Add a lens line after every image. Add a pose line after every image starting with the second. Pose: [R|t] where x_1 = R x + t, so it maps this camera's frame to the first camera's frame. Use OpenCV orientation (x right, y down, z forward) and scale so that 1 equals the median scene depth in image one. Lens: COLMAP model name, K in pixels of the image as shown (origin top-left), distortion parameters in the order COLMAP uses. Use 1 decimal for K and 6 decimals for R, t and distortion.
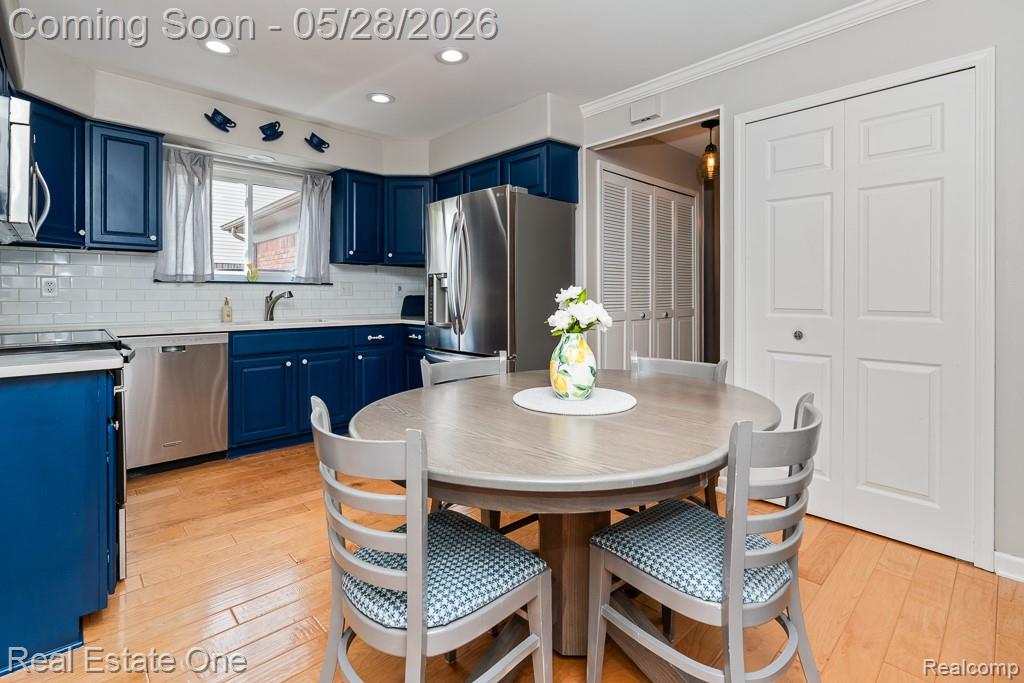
lens RADIAL K [[474.1, 0, 506.2], [0, 474.1, 305.7], [0, 0, 1]] dist [-0.005821, 0.001918]
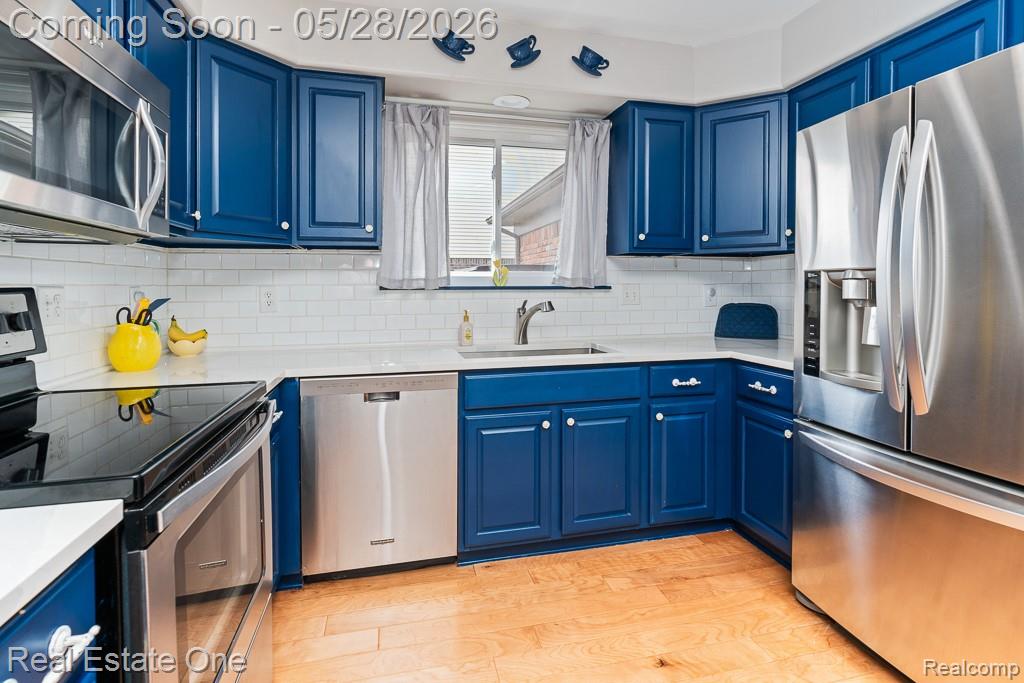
lens RADIAL K [[510.3, 0, 513.7], [0, 510.3, 293.4], [0, 0, 1]] dist [0.005926, 0.000516]
pose [[0.873939, 0.000750, -0.486034, -0.165406], [-0.006065, 0.999938, -0.009362, -0.035224], [0.485997, 0.011130, 0.873890, 0.377529]]
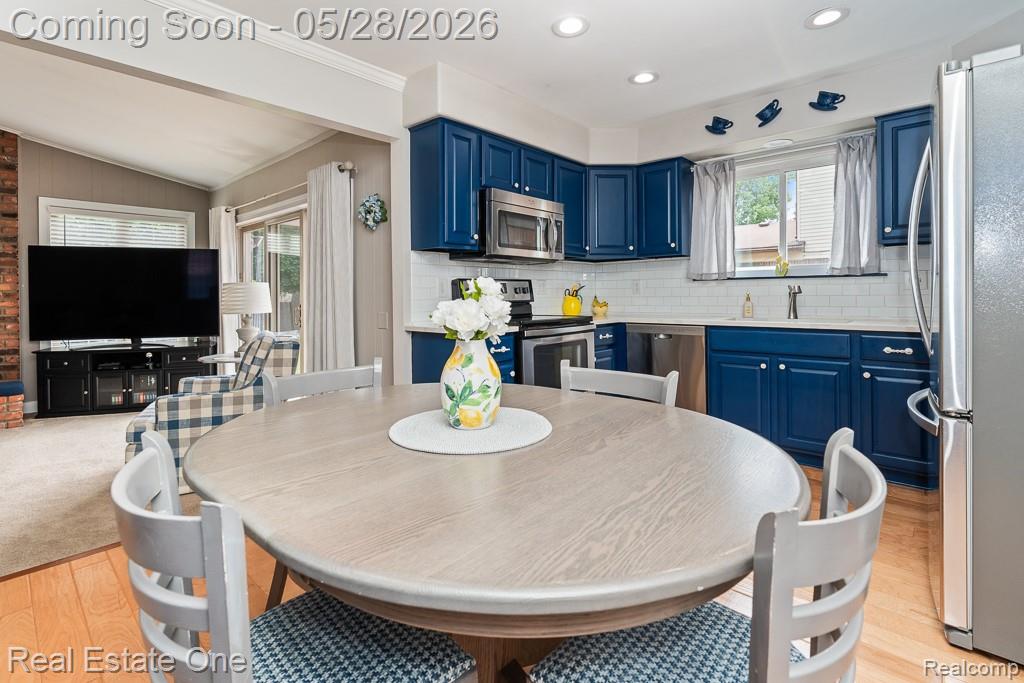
lens RADIAL K [[474.1, 0, 509.2], [0, 474.1, 300.5], [0, 0, 1]] dist [-0.005821, 0.001918]
pose [[0.074235, 0.005447, -0.997226, 0.374092], [-0.017201, 0.999843, 0.004181, 0.002107], [0.997092, 0.016843, 0.074317, 0.412390]]
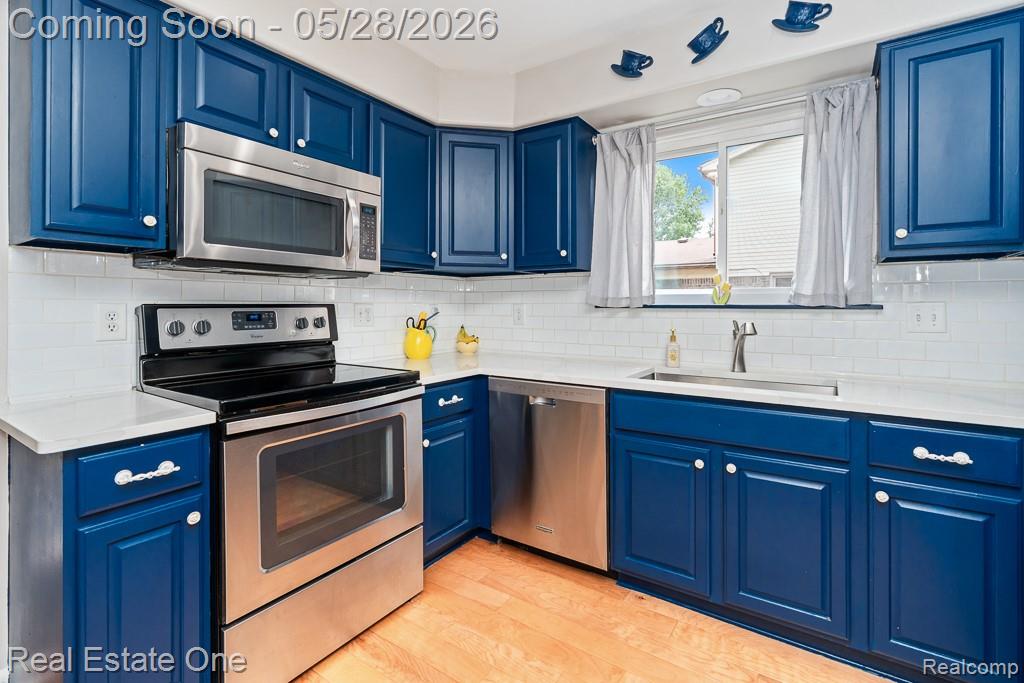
lens RADIAL K [[474.1, 0, 512.0], [0, 474.1, 308.6], [0, 0, 1]] dist [-0.005821, 0.001918]
pose [[0.226080, -0.001751, -0.974107, 0.002045], [-0.027211, 0.999597, -0.008112, -0.035342], [0.973729, 0.028341, 0.225941, 0.624472]]
